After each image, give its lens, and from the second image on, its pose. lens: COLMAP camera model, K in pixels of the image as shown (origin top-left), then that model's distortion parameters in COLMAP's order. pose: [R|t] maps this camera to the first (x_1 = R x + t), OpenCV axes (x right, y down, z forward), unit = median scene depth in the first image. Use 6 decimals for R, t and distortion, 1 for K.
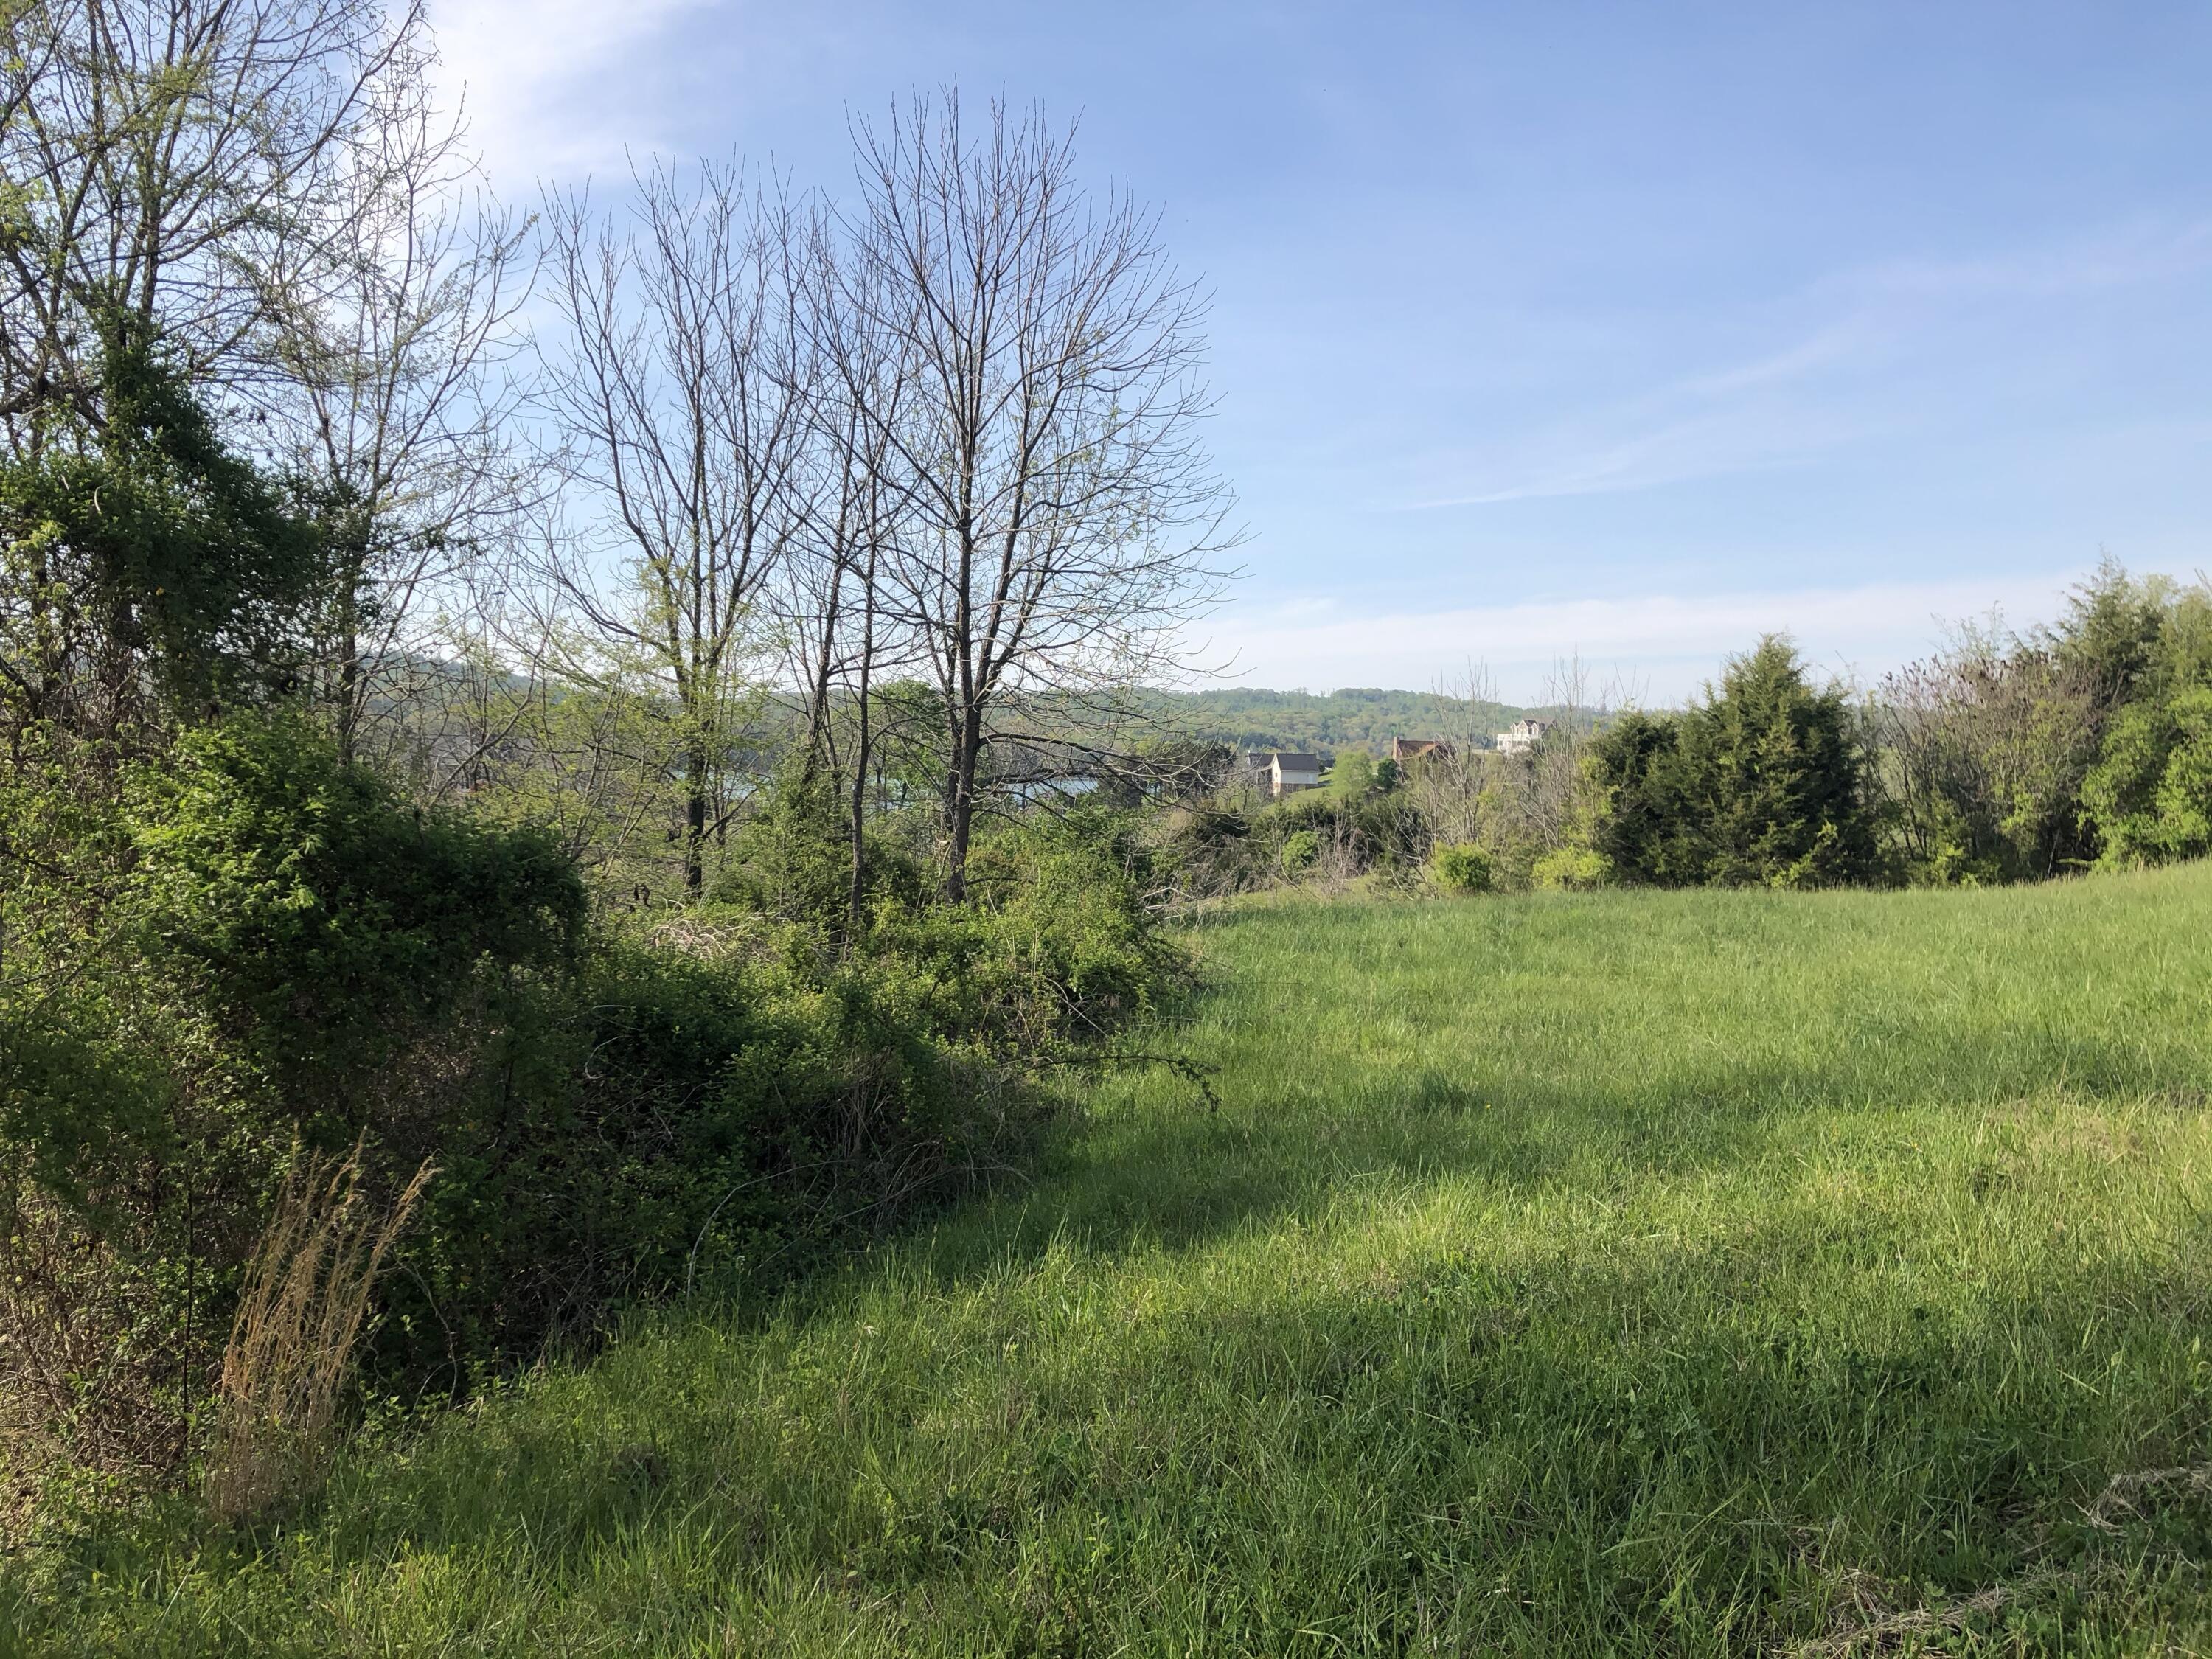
lens RADIAL K [[1809.0, 0, 1103.0], [0, 1809.0, 834.1], [0, 0, 1]] dist [0.048261, -0.050883]
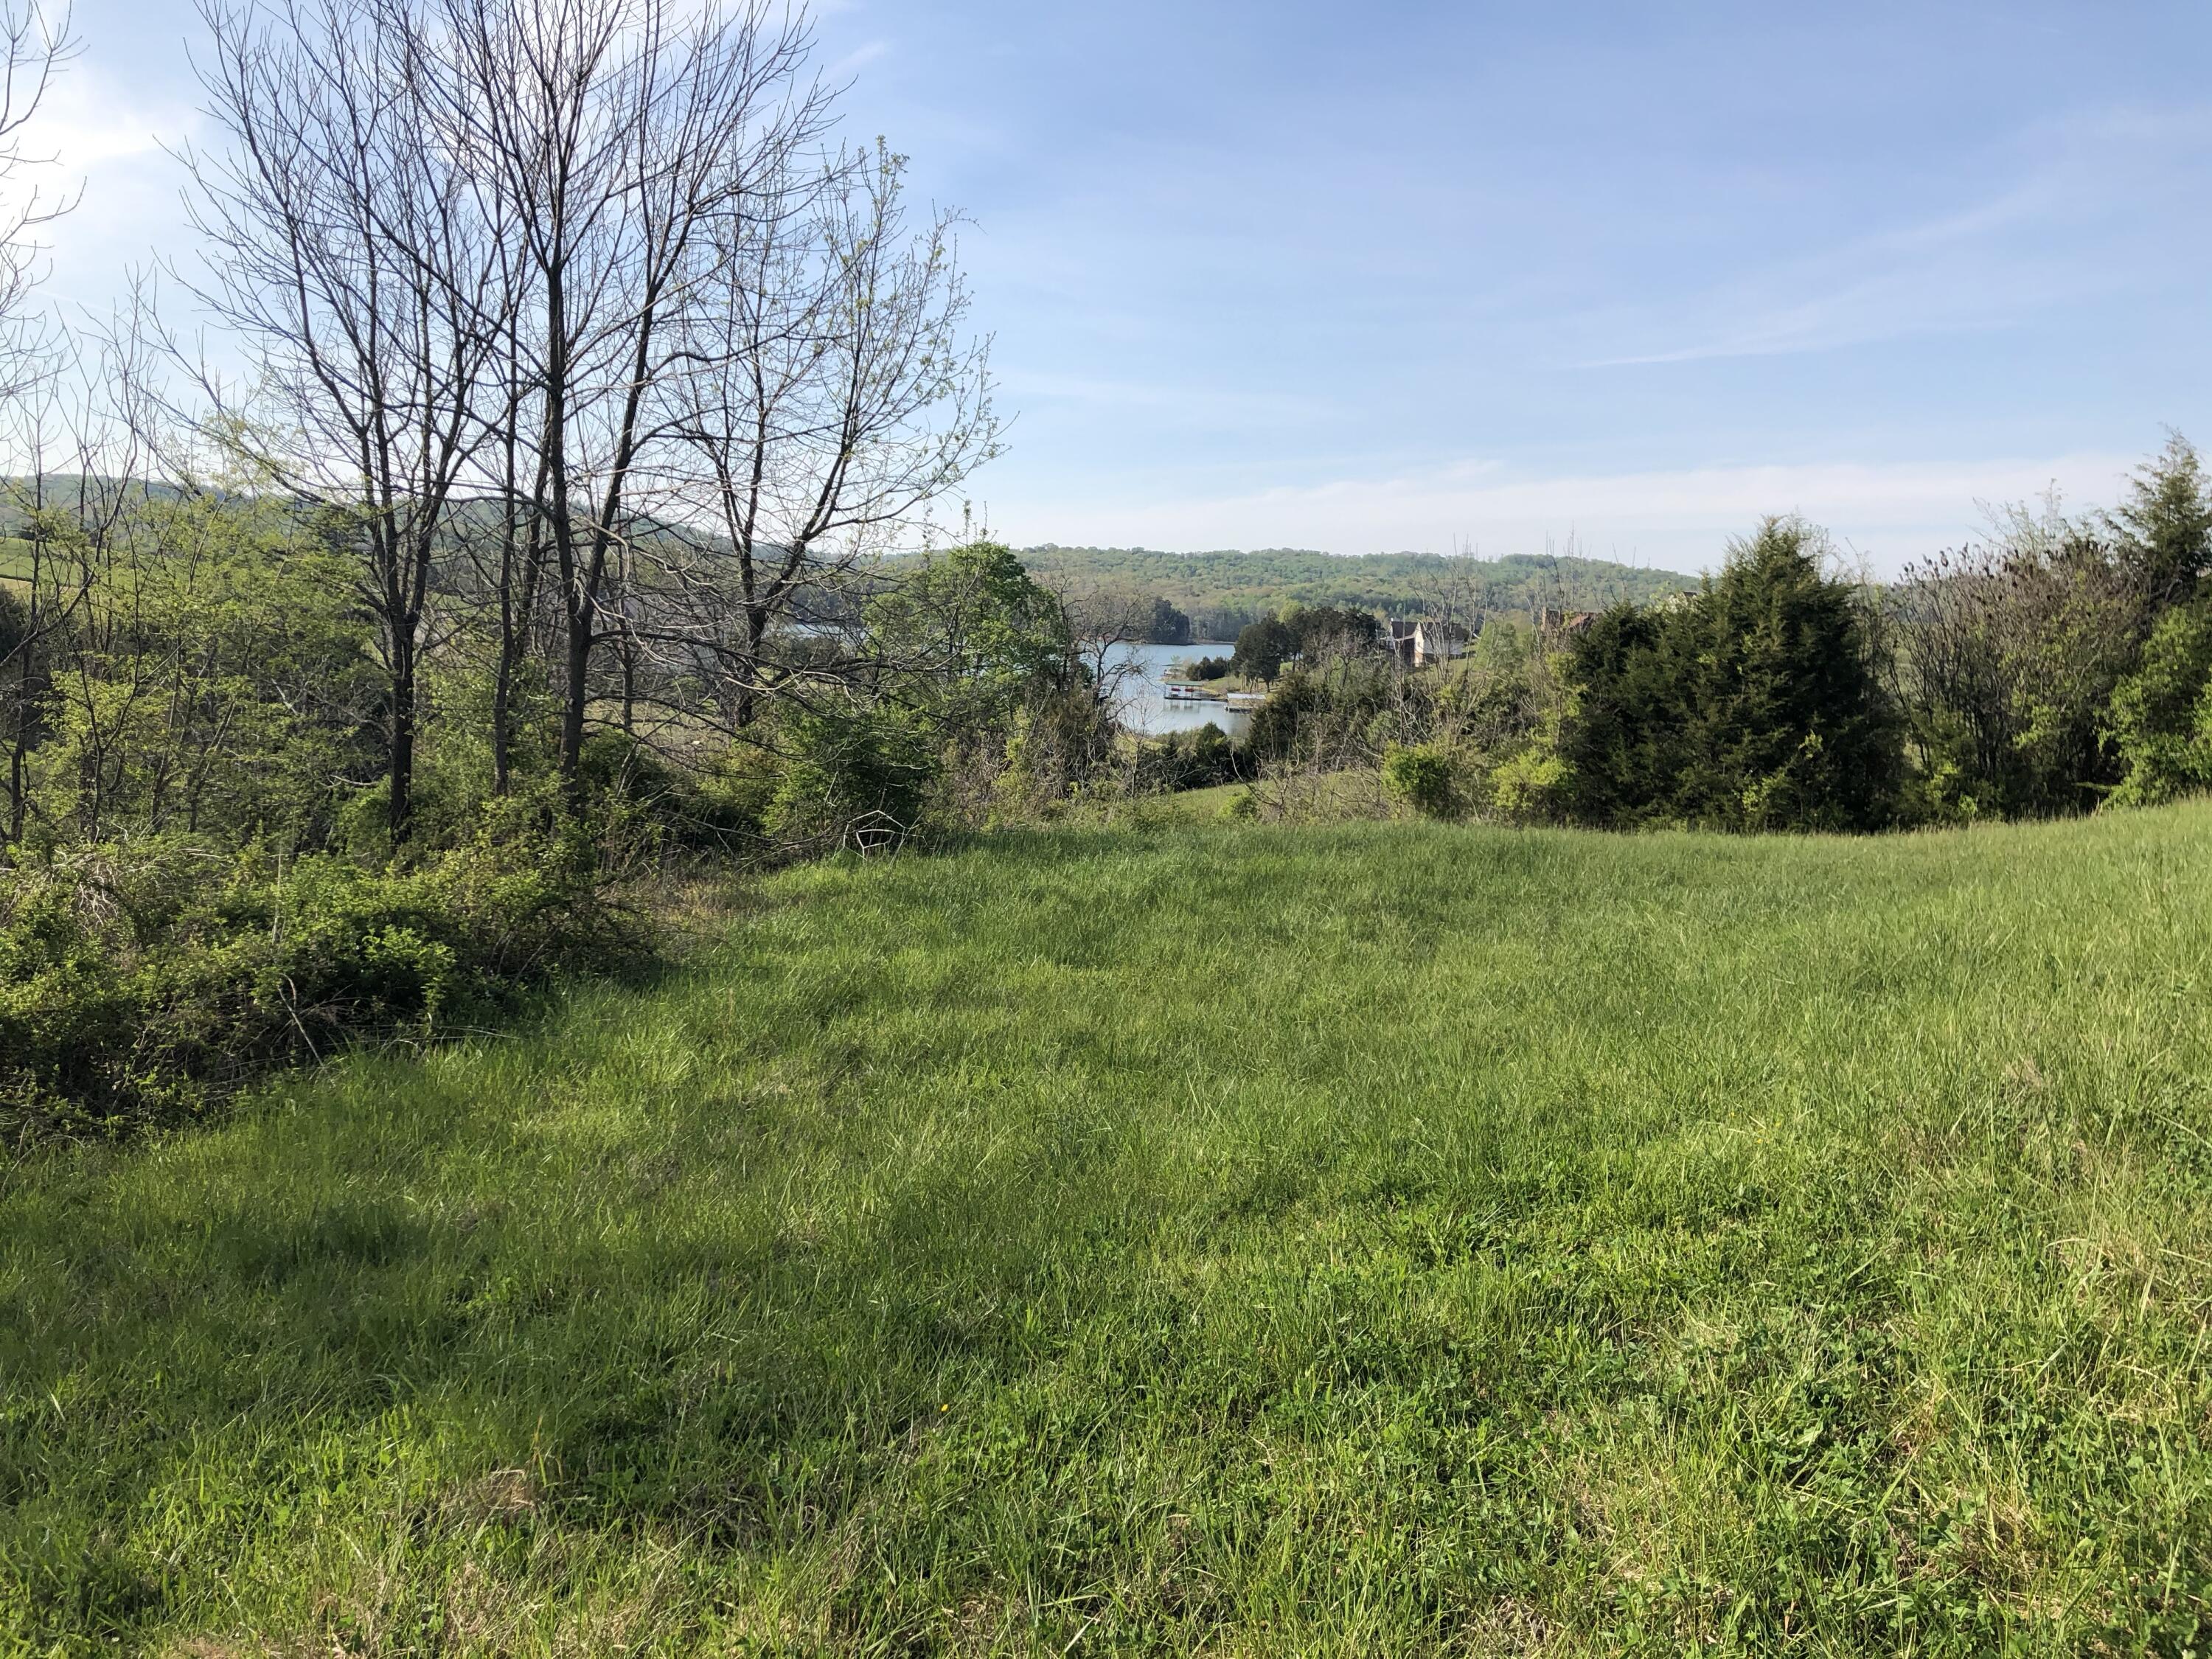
lens RADIAL K [[1809.0, 0, 1101.7], [0, 1809.0, 848.1], [0, 0, 1]] dist [0.048261, -0.050883]
pose [[0.995966, 0.031633, -0.083973, 0.125686], [-0.024565, 0.996171, 0.083899, -0.015856], [0.086305, -0.081498, 0.992930, 0.082709]]
